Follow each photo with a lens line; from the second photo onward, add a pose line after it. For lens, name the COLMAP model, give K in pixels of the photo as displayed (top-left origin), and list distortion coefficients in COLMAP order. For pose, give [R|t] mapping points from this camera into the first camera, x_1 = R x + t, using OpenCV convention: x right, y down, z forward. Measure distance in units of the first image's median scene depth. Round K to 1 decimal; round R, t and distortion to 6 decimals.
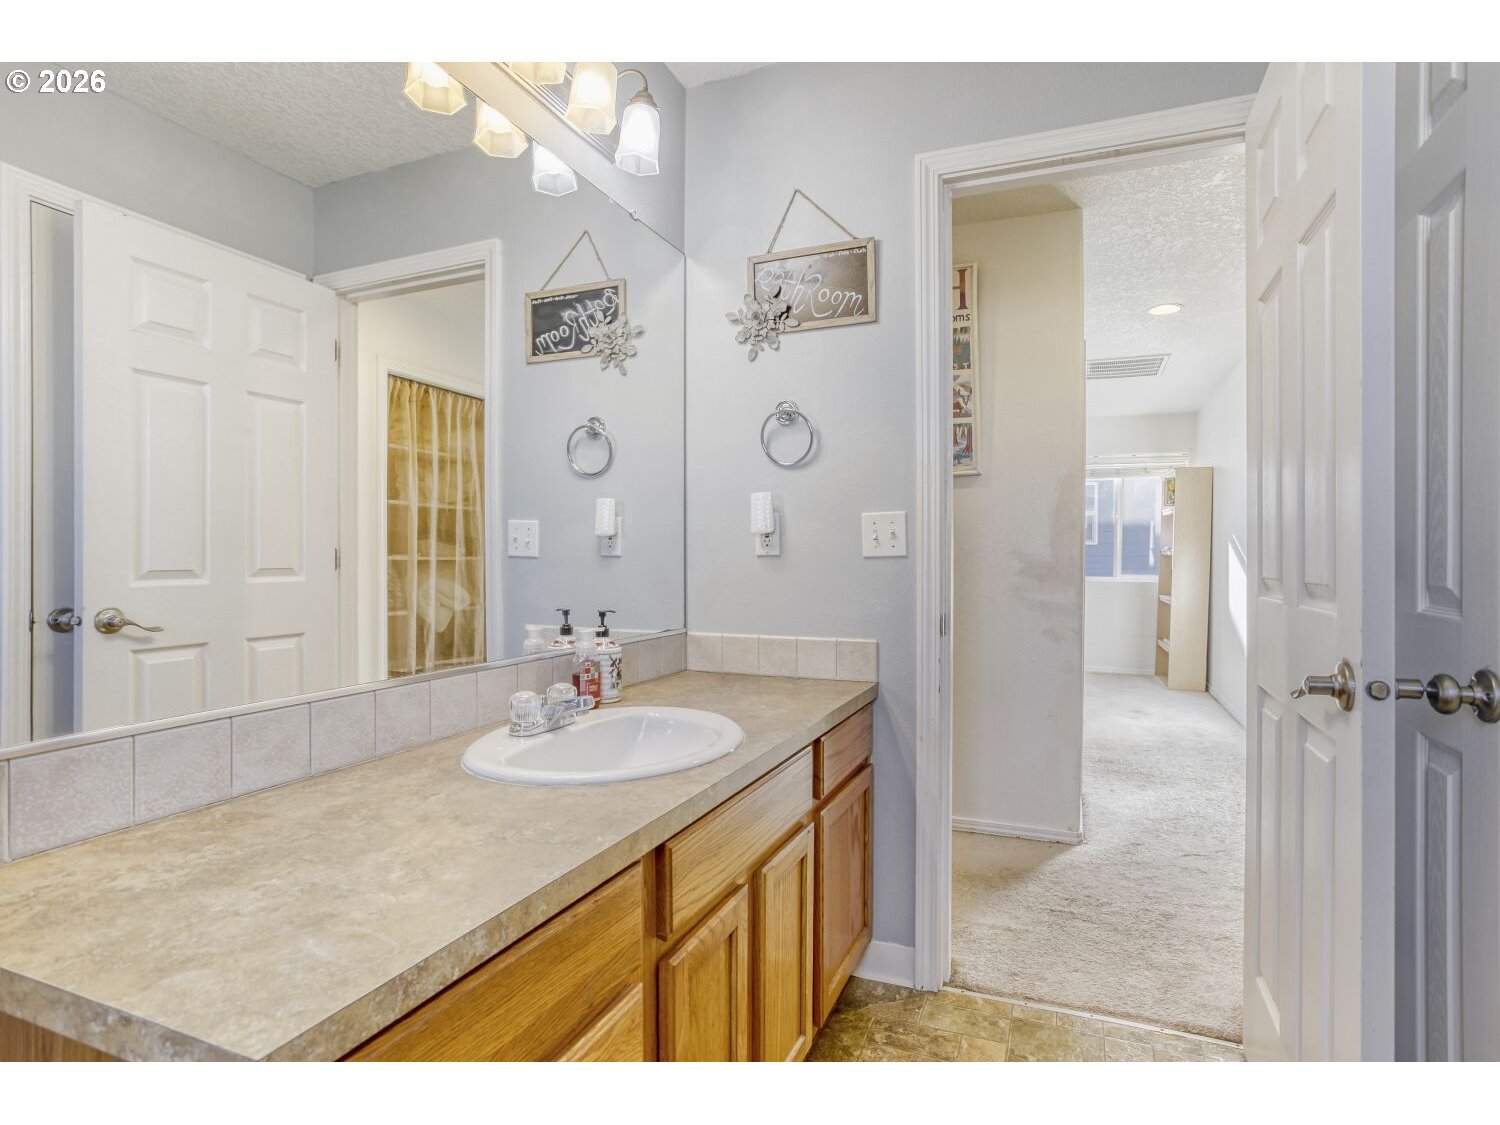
lens RADIAL K [[747.0, 0, 826.1], [0, 747.0, 556.3], [0, 0, 1]] dist [-0.025589, 0.006415]
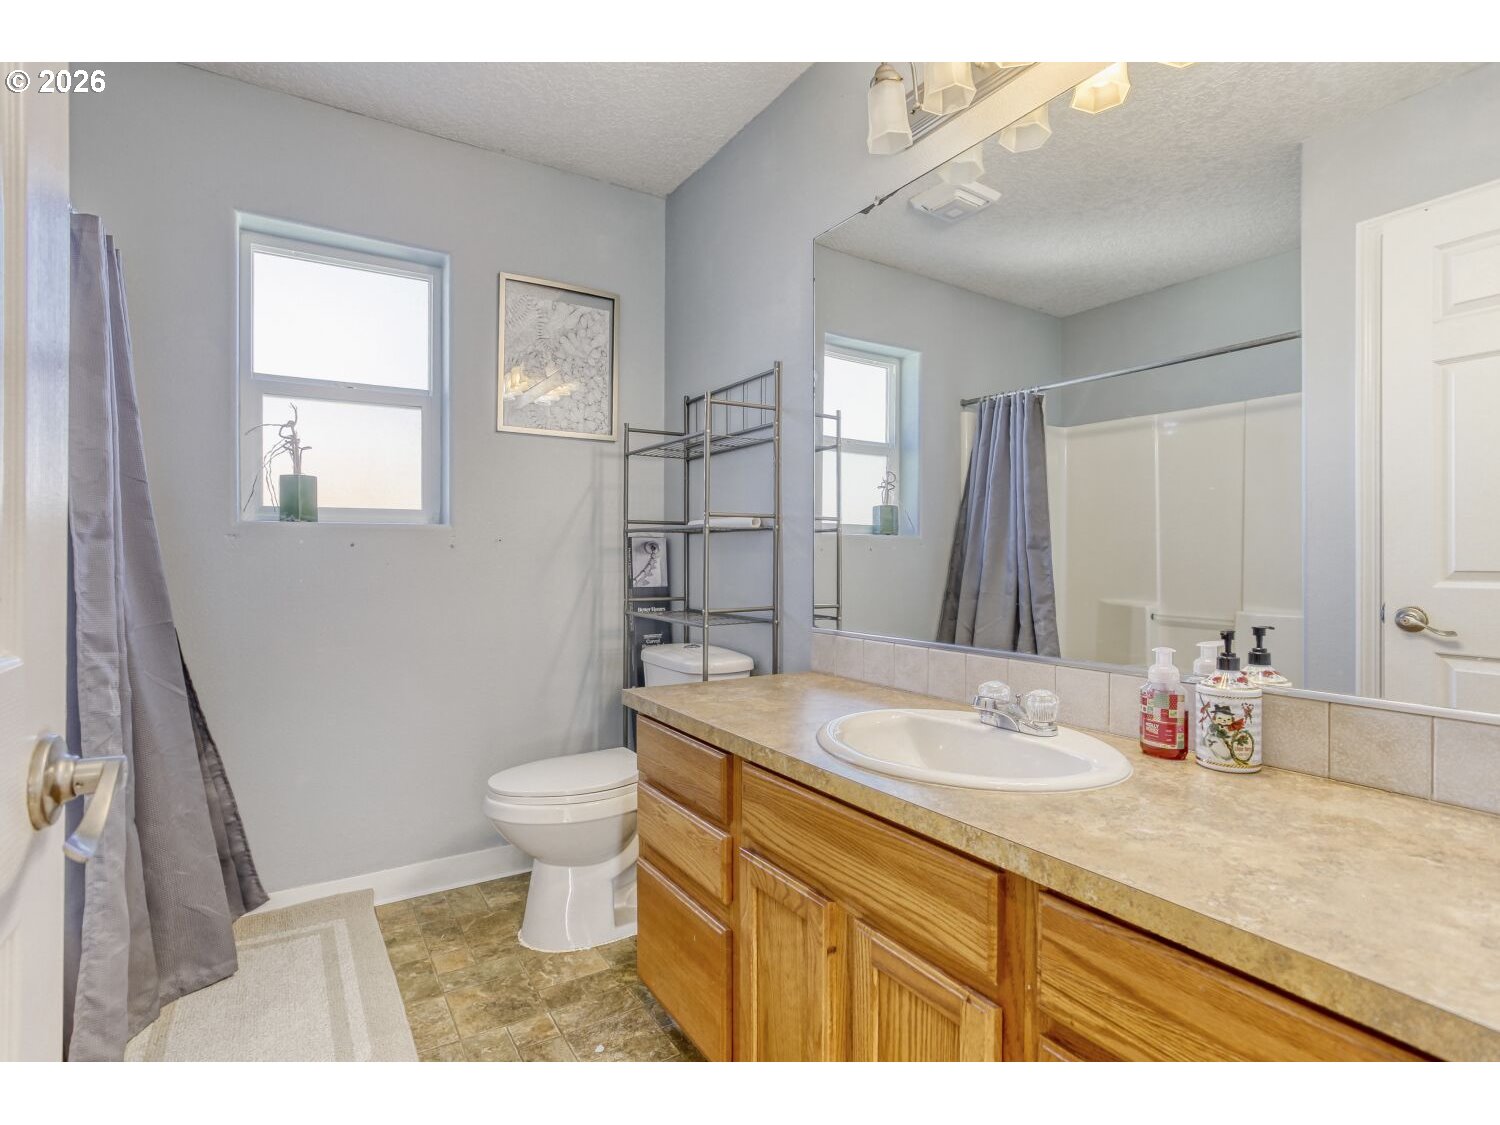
lens RADIAL K [[747.0, 0, 756.6], [0, 747.0, 554.7], [0, 0, 1]] dist [-0.025589, 0.006415]
pose [[-0.590002, 0.011659, -0.807318, 0.194923], [0.002680, 0.999919, 0.012482, -0.007454], [0.807398, 0.005201, -0.589985, 0.314117]]
